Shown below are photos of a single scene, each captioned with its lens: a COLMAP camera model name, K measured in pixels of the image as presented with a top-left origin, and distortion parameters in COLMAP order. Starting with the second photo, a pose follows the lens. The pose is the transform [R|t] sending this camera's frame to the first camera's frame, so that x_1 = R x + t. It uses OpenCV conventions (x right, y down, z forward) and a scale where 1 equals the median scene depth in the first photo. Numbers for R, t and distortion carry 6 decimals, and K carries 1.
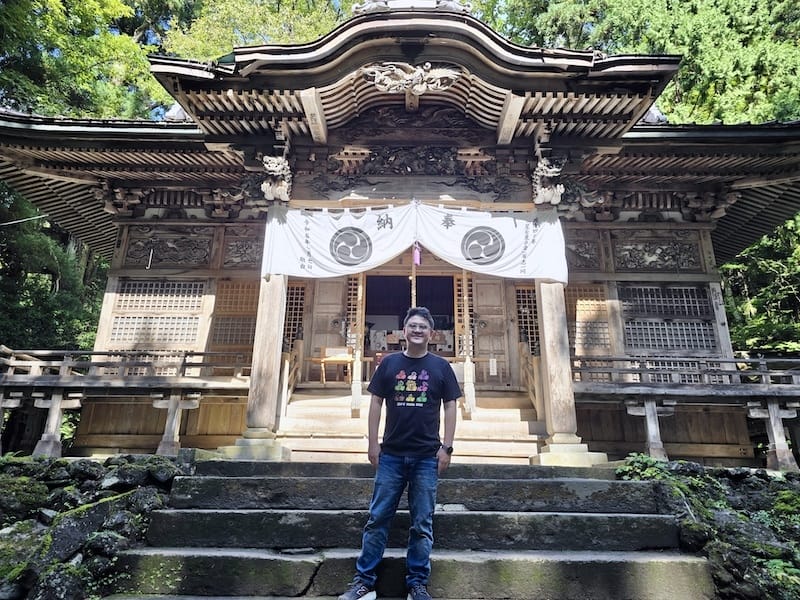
lens RADIAL K [[546.6, 0, 399.2], [0, 546.6, 301.7], [0, 0, 1]] dist [0.054447, 0.000241]
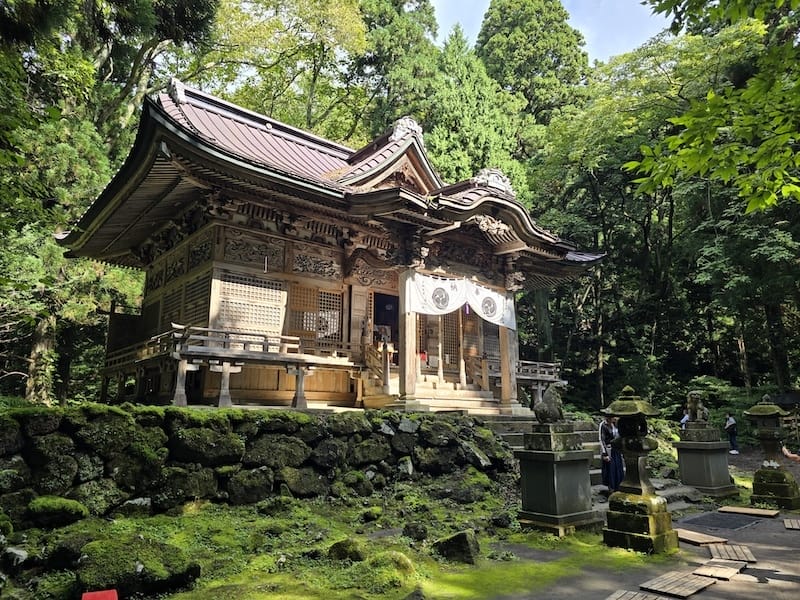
lens RADIAL K [[546.6, 0, 398.2], [0, 546.6, 299.4], [0, 0, 1]] dist [0.054447, 0.000241]
pose [[0.771311, 0.123838, 0.624294, -1.329147], [-0.195901, 0.979461, 0.047744, -0.158020], [-0.605559, -0.159125, 0.779729, -0.348981]]
